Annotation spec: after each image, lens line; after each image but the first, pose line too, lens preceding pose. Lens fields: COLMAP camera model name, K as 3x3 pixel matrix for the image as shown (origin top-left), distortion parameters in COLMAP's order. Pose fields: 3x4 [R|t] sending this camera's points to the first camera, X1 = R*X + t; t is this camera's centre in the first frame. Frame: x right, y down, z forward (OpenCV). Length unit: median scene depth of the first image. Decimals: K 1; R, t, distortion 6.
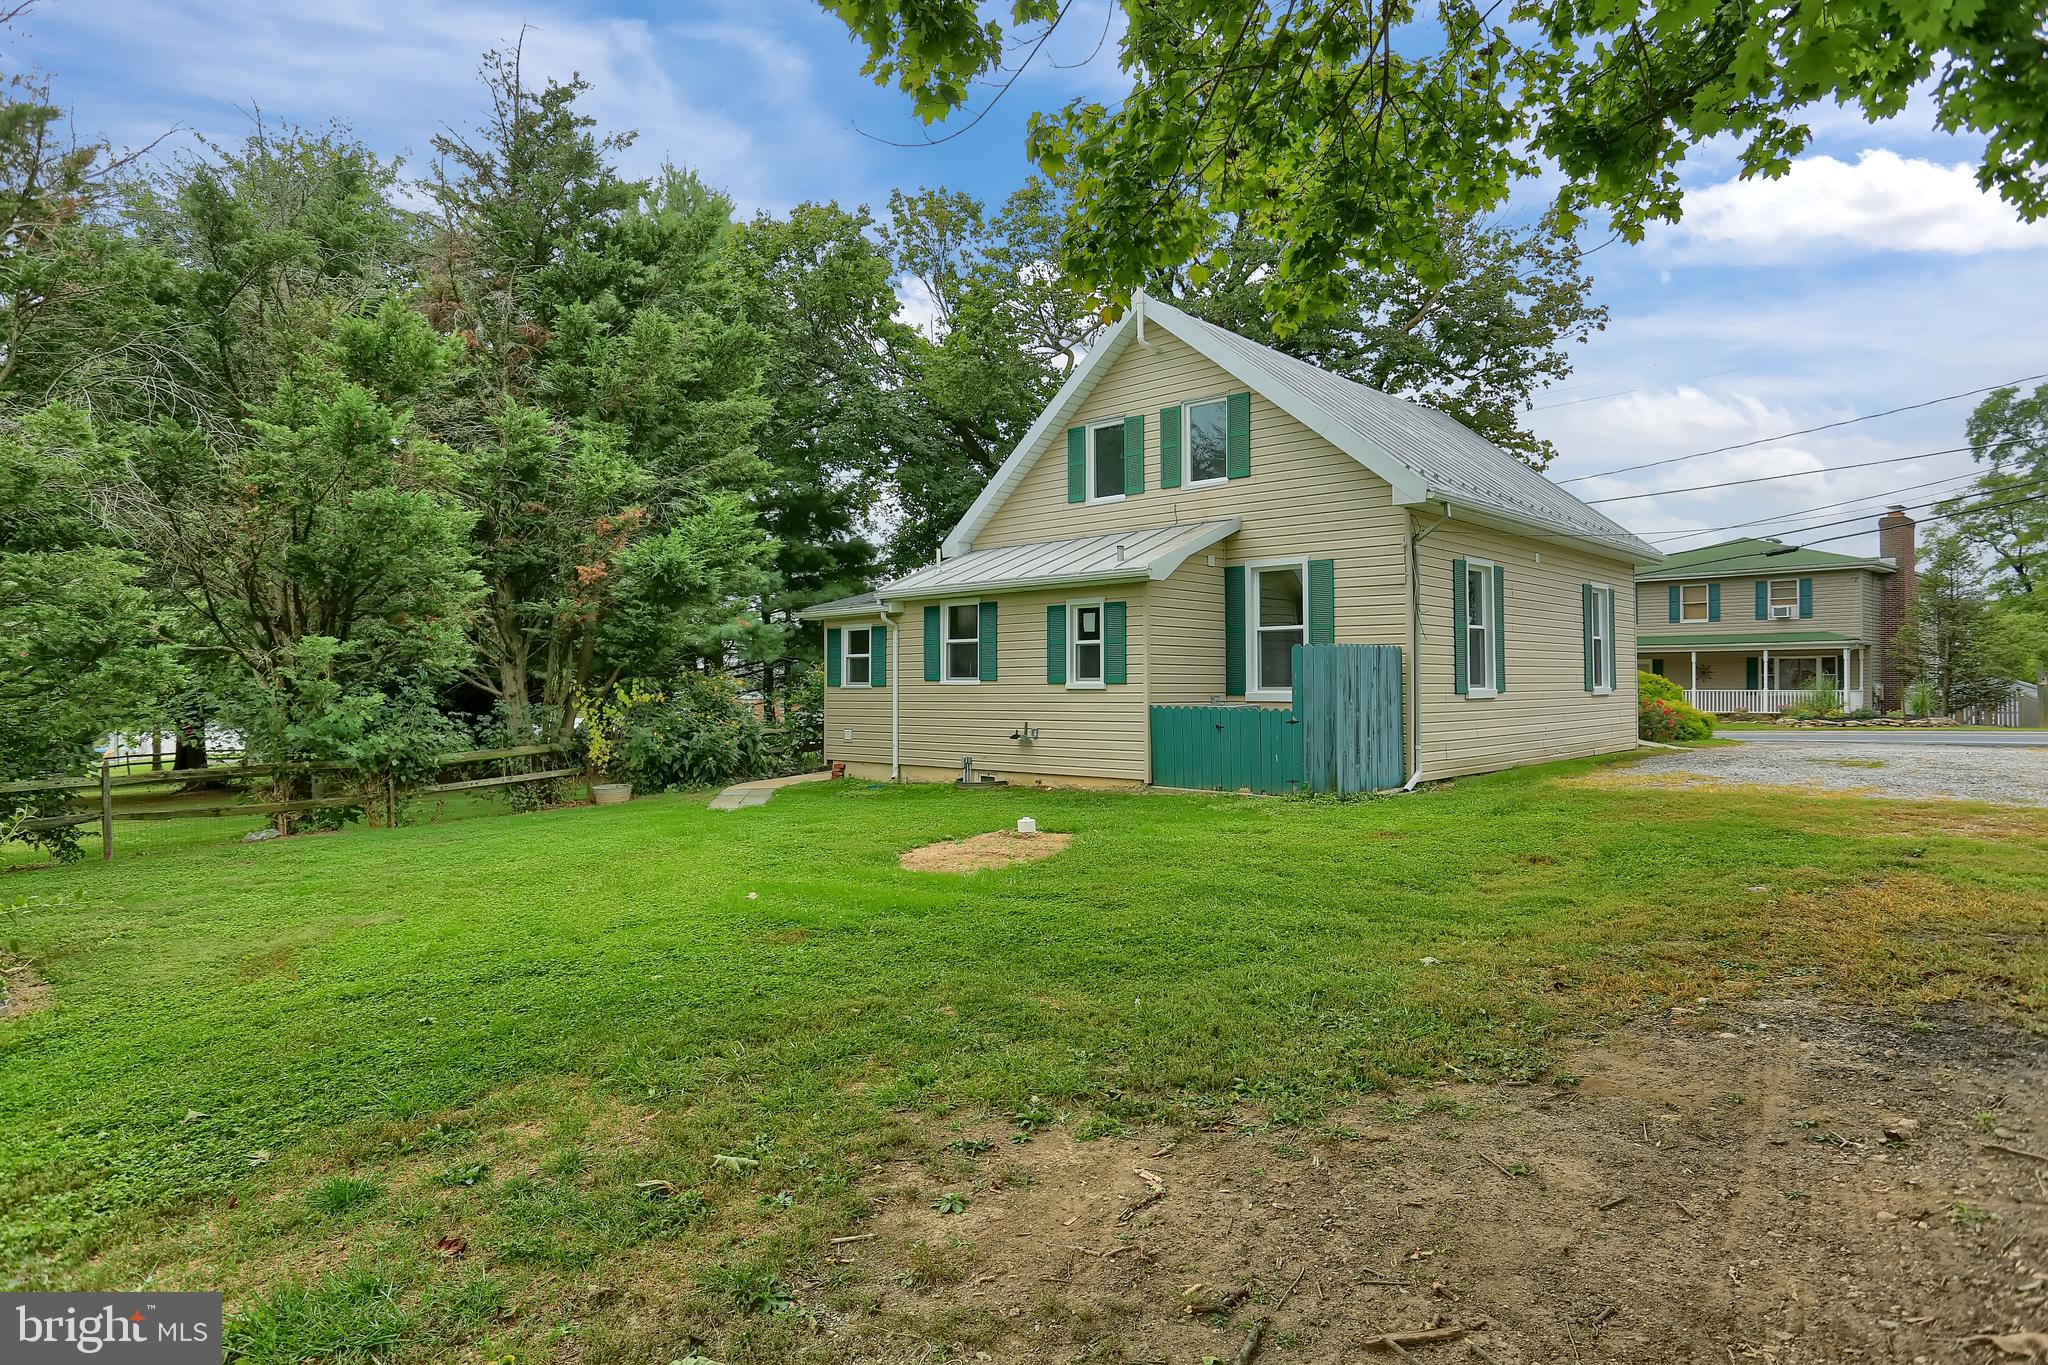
lens RADIAL K [[1150.5, 0, 1043.4], [0, 1150.5, 677.7], [0, 0, 1]] dist [-0.033354, 0.005267]
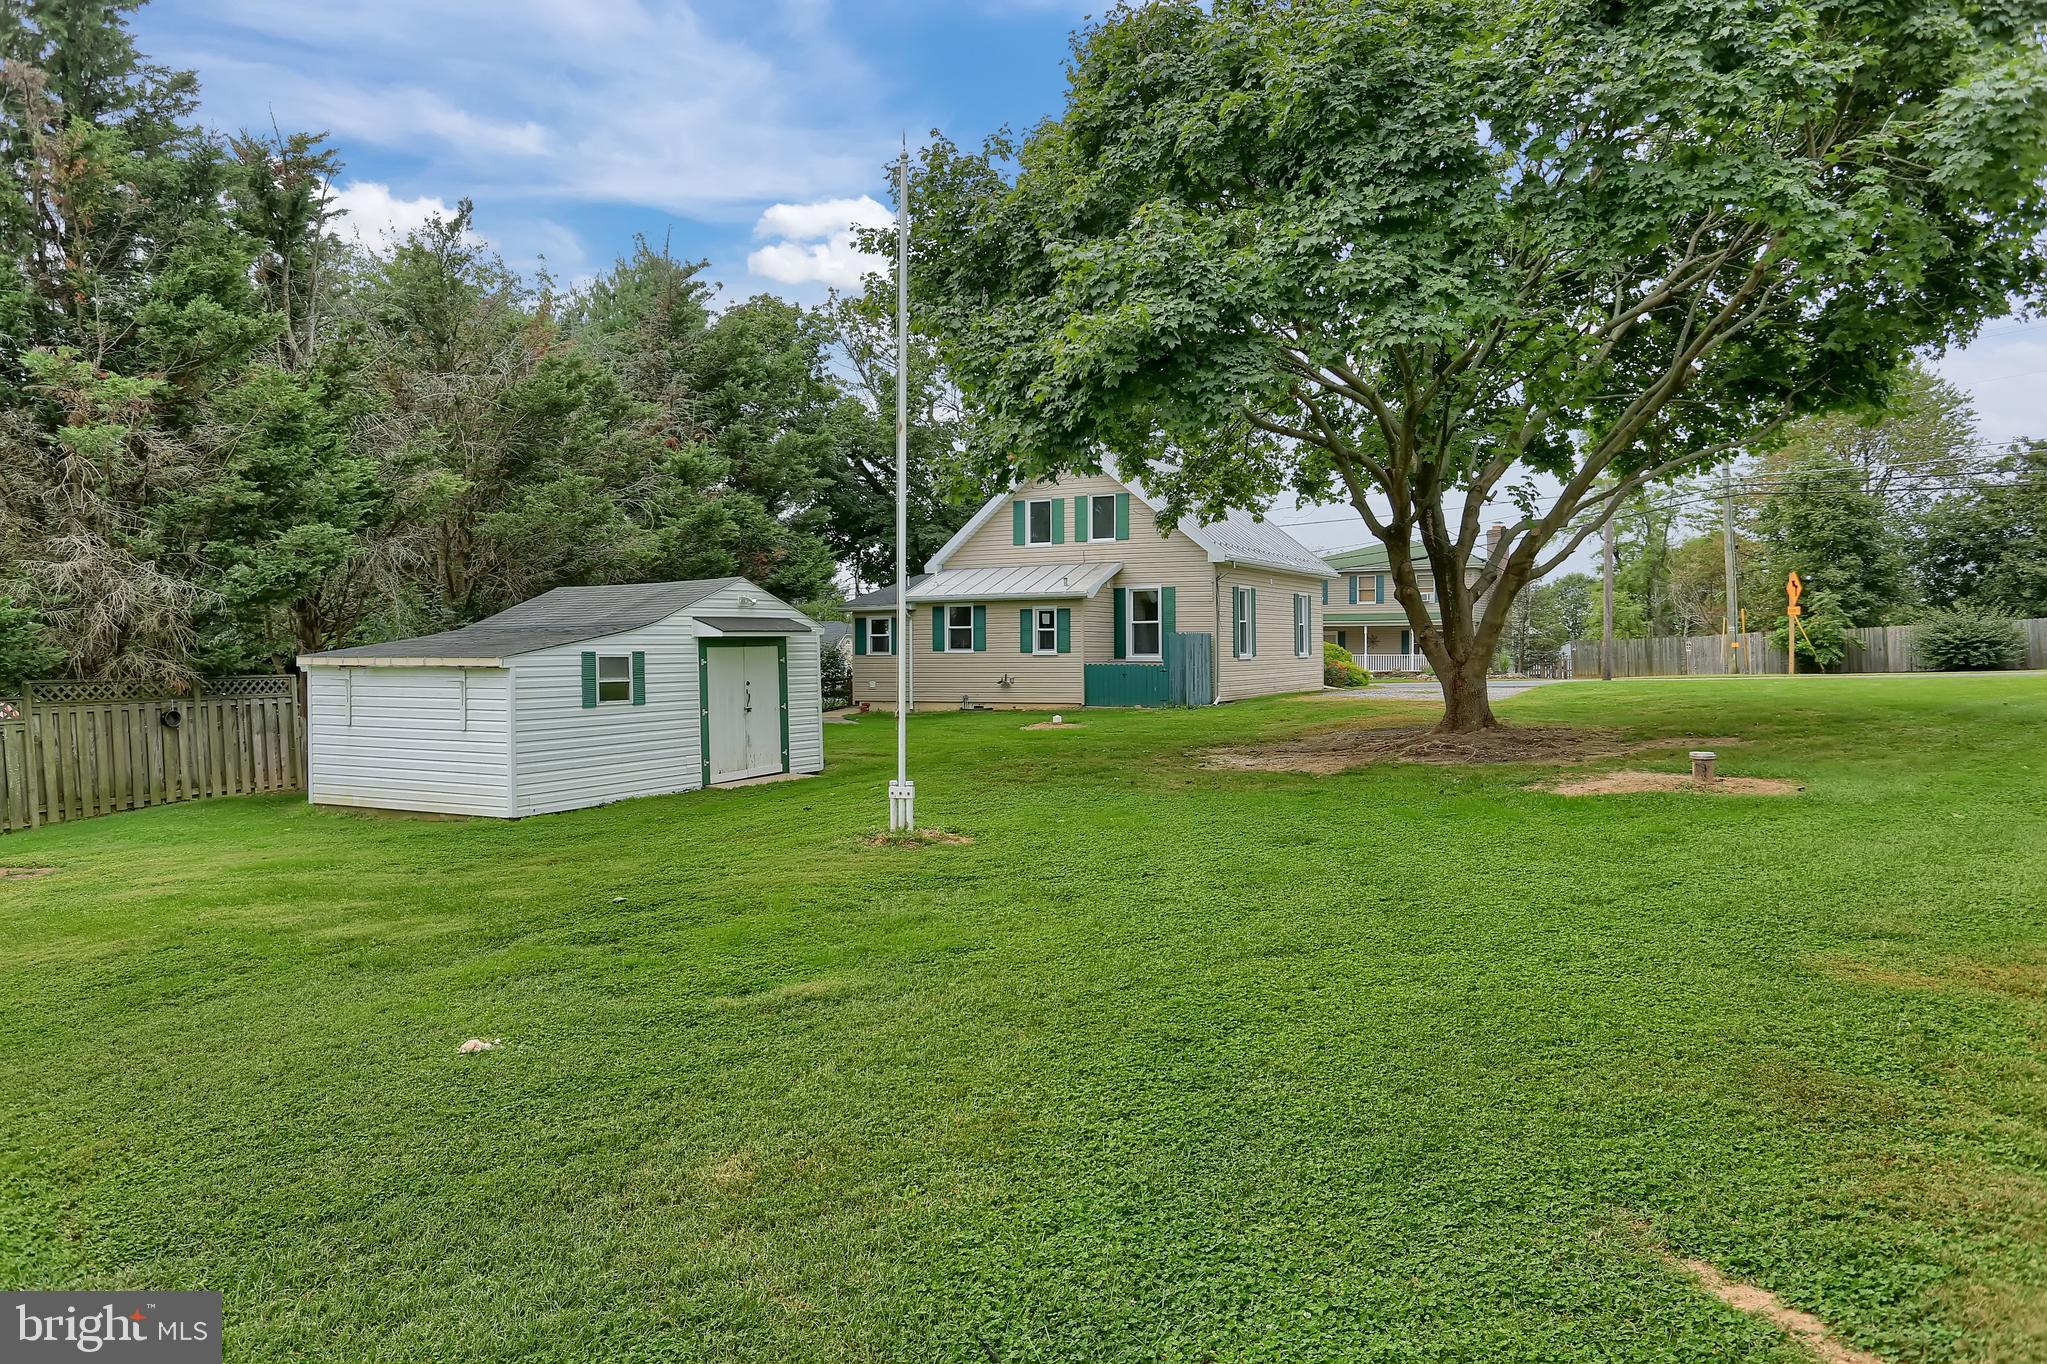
lens RADIAL K [[1348.9, 0, 1016.5], [0, 1348.9, 689.0], [0, 0, 1]] dist [0.003236, -0.000010]
pose [[0.969106, -0.009515, 0.246461, -0.528102], [0.000851, 0.999379, 0.035236, -0.012128], [-0.246643, -0.033938, 0.968512, -1.056535]]
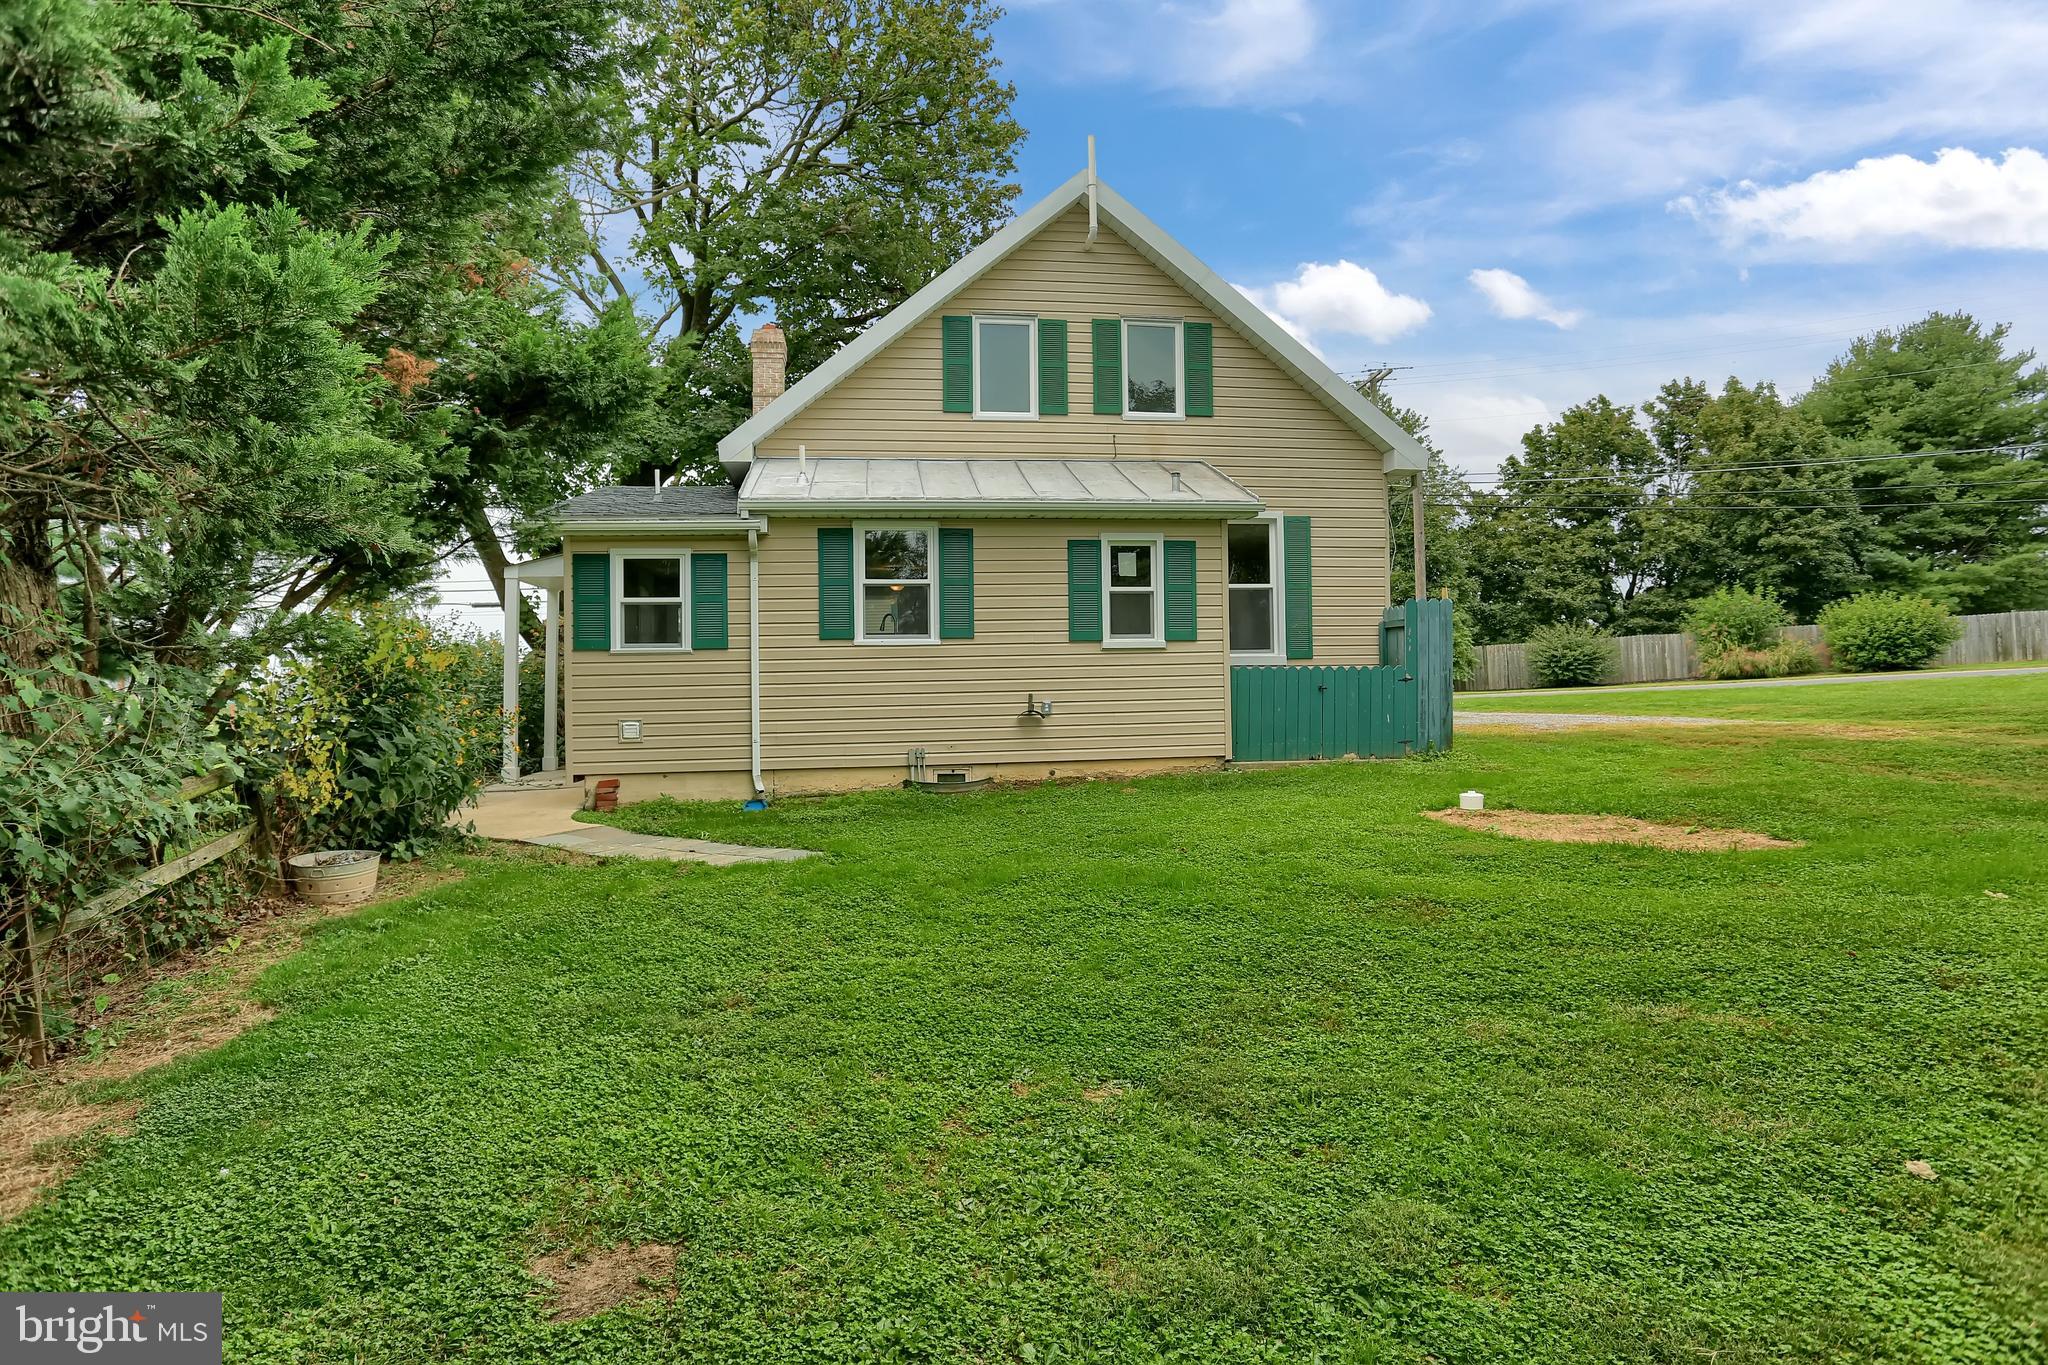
lens RADIAL K [[1150.5, 0, 1023.9], [0, 1150.5, 671.6], [0, 0, 1]] dist [-0.033354, 0.005267]
pose [[0.619394, 0.003535, 0.785072, -0.615580], [0.008456, 0.999902, -0.011174, 0.033283], [-0.785035, 0.013560, 0.619304, 0.557134]]
